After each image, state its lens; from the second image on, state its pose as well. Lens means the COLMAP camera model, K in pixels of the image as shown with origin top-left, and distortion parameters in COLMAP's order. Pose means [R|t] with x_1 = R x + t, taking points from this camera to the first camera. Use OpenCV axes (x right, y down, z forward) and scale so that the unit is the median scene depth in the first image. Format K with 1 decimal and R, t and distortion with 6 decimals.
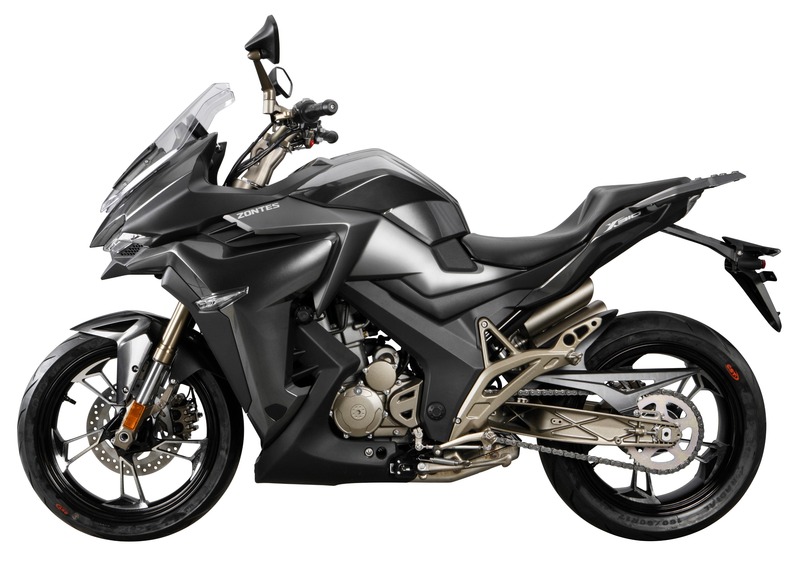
lens RADIAL K [[1178.9, 0, 400.0], [0, 1178.9, 282.0], [0, 0, 1]] dist [-0.003451, -0.008958]
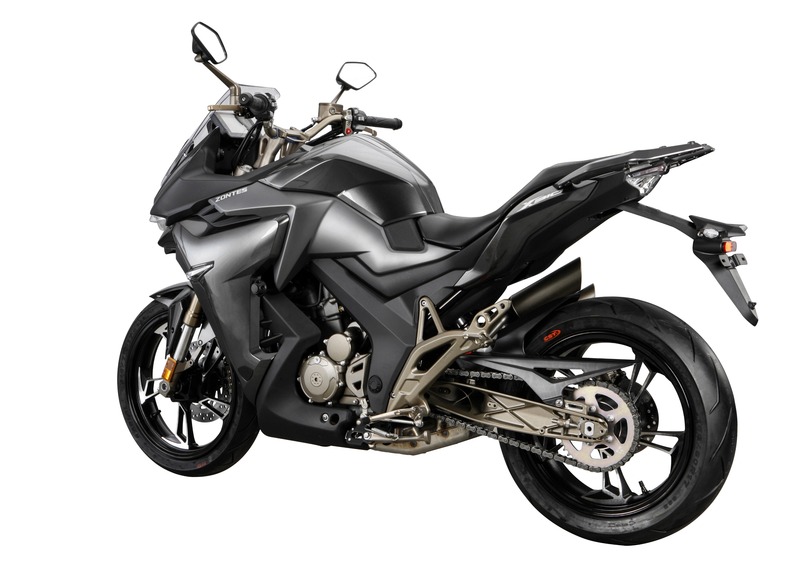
lens RADIAL K [[1235.0, 0, 400.0], [0, 1235.0, 282.0], [0, 0, 1]] dist [-0.041030, -0.061541]
pose [[0.801493, 0.024808, -0.597489, 0.695524], [-0.021724, 0.999688, 0.012367, 0.005053], [0.597610, 0.003068, 0.801781, 0.134294]]
